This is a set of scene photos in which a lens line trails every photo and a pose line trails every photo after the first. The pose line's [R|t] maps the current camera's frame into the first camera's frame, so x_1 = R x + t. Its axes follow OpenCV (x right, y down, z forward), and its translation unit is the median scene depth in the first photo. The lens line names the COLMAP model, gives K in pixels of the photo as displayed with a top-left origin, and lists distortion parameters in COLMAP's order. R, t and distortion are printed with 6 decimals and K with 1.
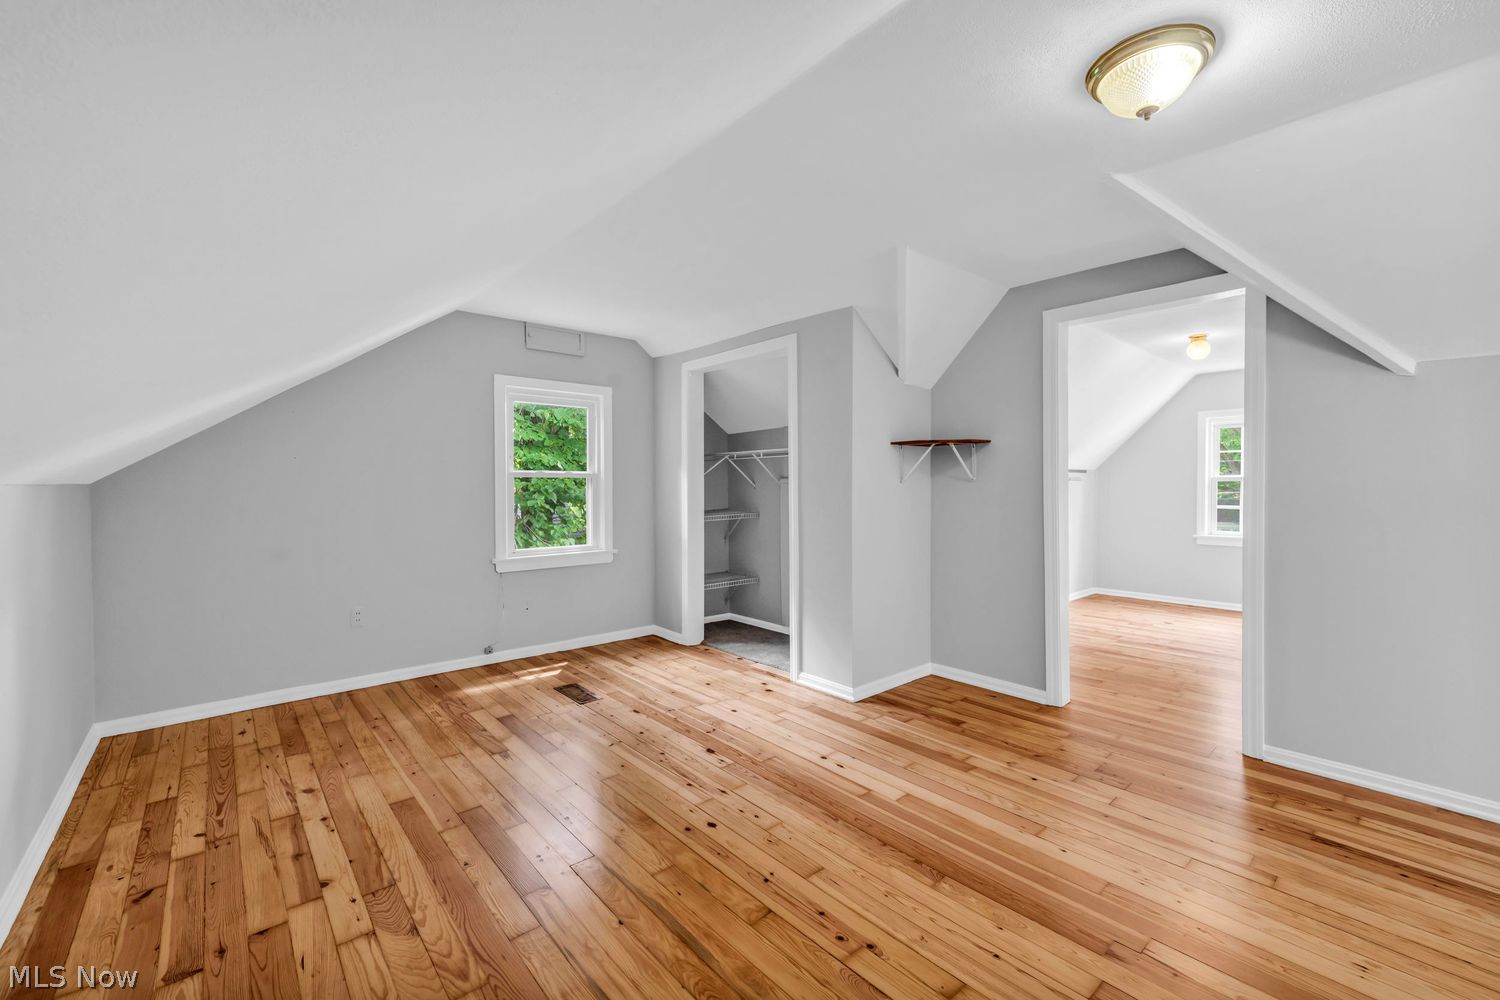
lens RADIAL K [[620.2, 0, 742.7], [0, 620.2, 493.3], [0, 0, 1]] dist [0.006553, -0.001619]
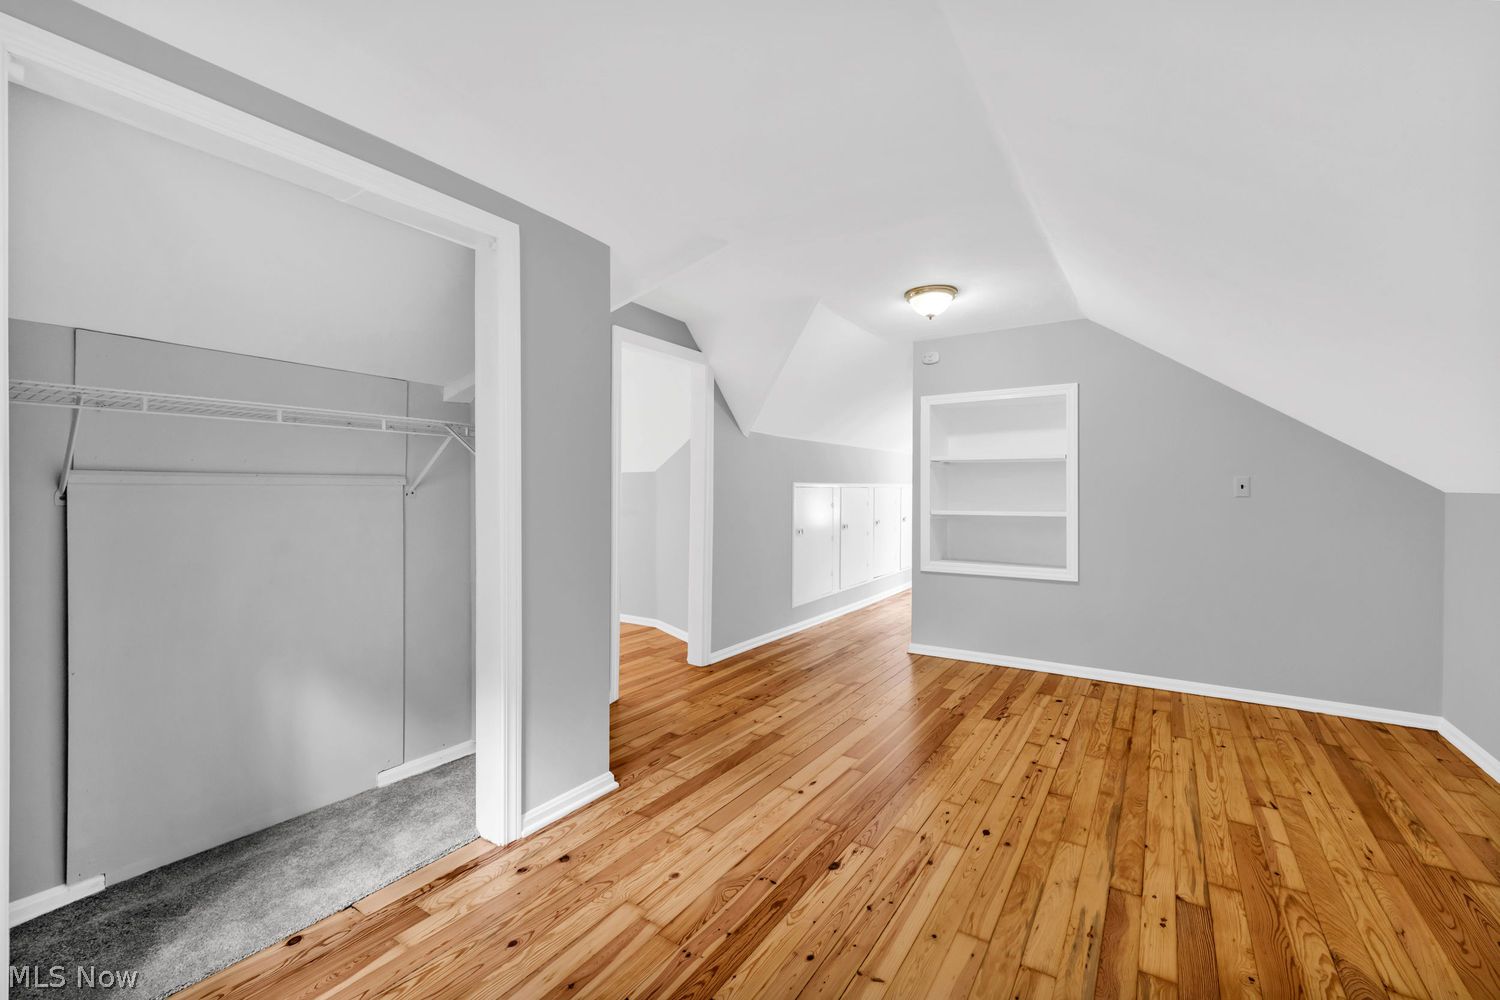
lens RADIAL K [[620.2, 0, 788.6], [0, 620.2, 482.5], [0, 0, 1]] dist [0.006553, -0.001619]
pose [[-0.309134, 0.009199, 0.950974, -0.719883], [0.000112, 0.999954, -0.009637, -0.020036], [-0.951018, -0.002872, -0.309121, 1.271892]]
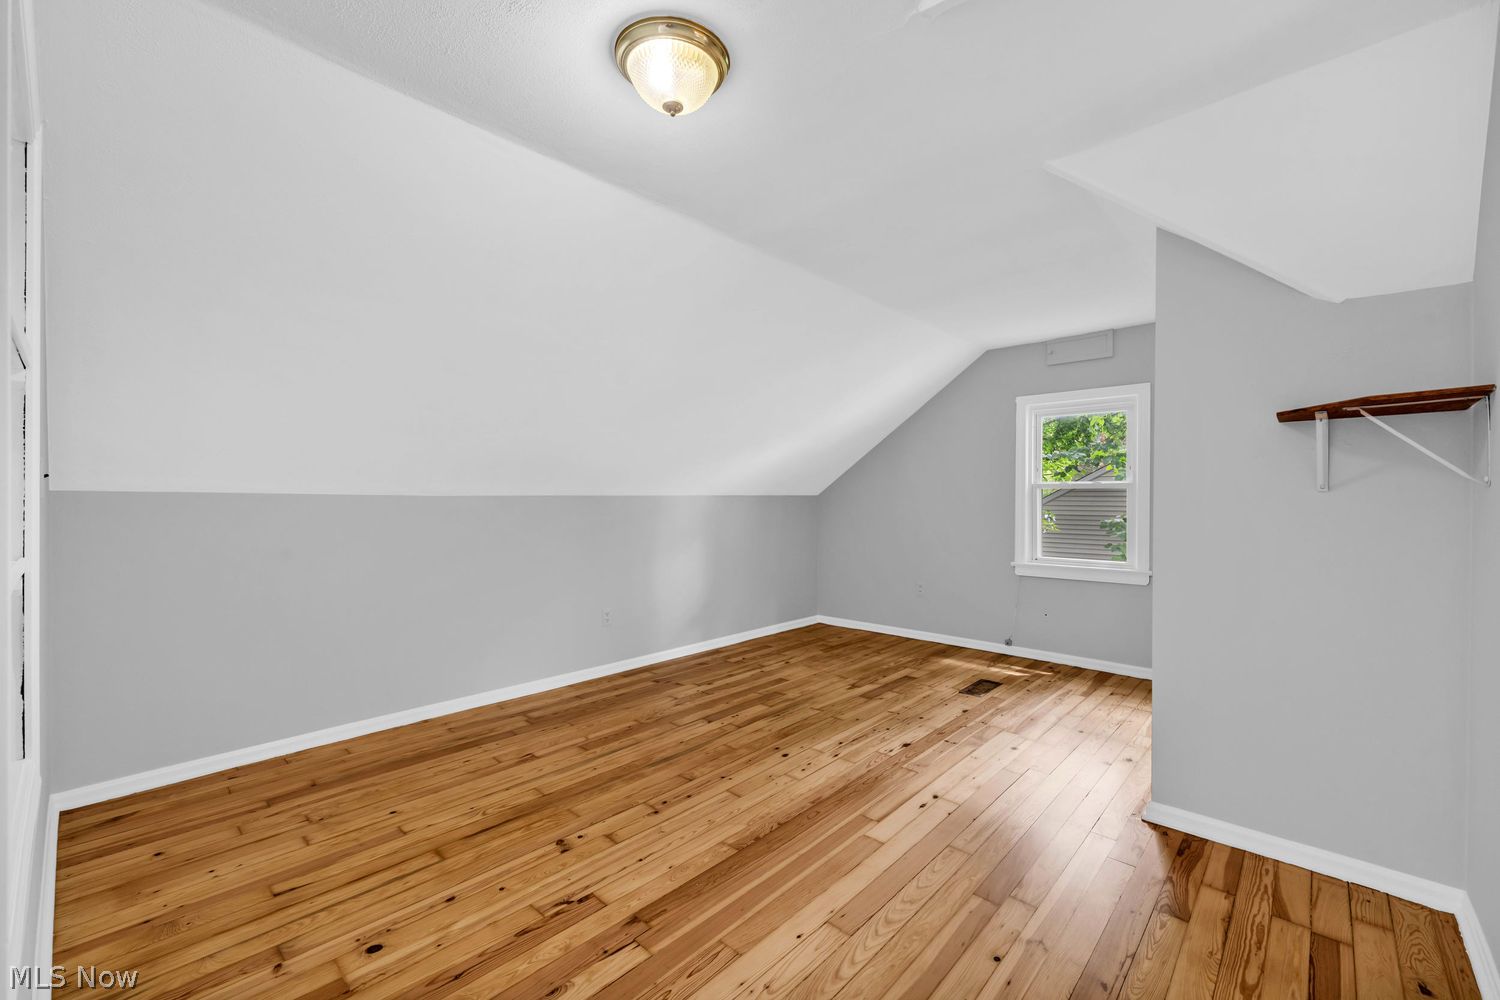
lens RADIAL K [[620.2, 0, 764.0], [0, 620.2, 501.9], [0, 0, 1]] dist [0.006553, -0.001619]
pose [[0.115482, 0.009107, -0.993268, 0.983754], [-0.009574, 0.999922, 0.008055, -0.012833], [0.993263, 0.008580, 0.115560, 0.626285]]
